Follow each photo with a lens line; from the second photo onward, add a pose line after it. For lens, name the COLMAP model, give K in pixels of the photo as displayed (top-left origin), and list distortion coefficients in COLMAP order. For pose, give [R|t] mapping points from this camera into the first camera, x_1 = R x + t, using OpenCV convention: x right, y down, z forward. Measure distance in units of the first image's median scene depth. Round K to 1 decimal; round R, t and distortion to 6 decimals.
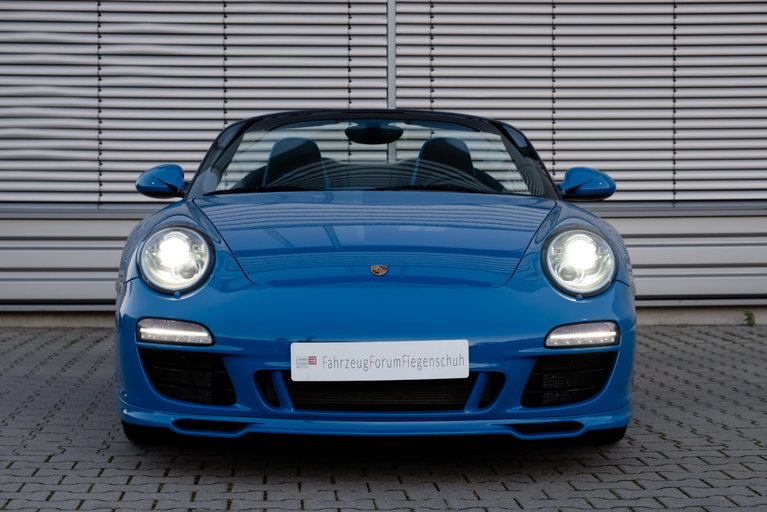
lens RADIAL K [[1621.5, 0, 377.4], [0, 1621.5, 326.1], [0, 0, 1]] dist [-0.008836, 0.000000]
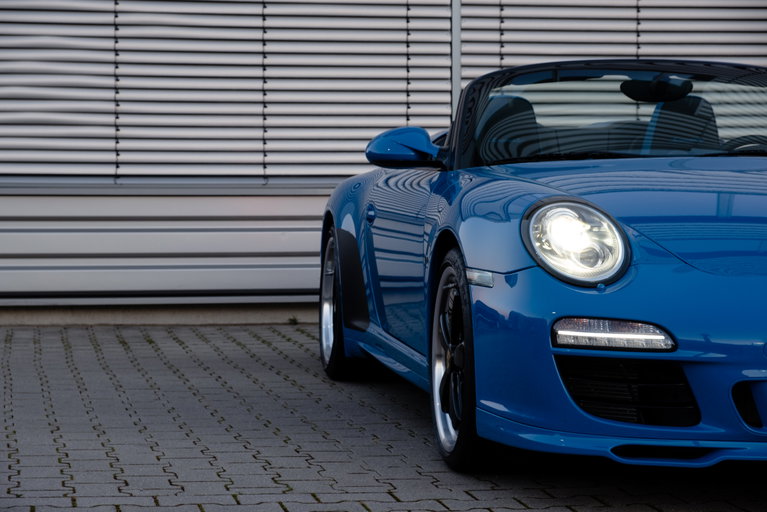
lens RADIAL K [[1777.6, 0, 366.8], [0, 1777.6, 316.1], [0, 0, 1]] dist [0.031373, 0.000000]
pose [[0.991794, -0.011515, 0.127328, -0.161936], [0.011319, 0.999933, 0.002264, -0.004003], [-0.127346, -0.000804, 0.991858, 0.068476]]
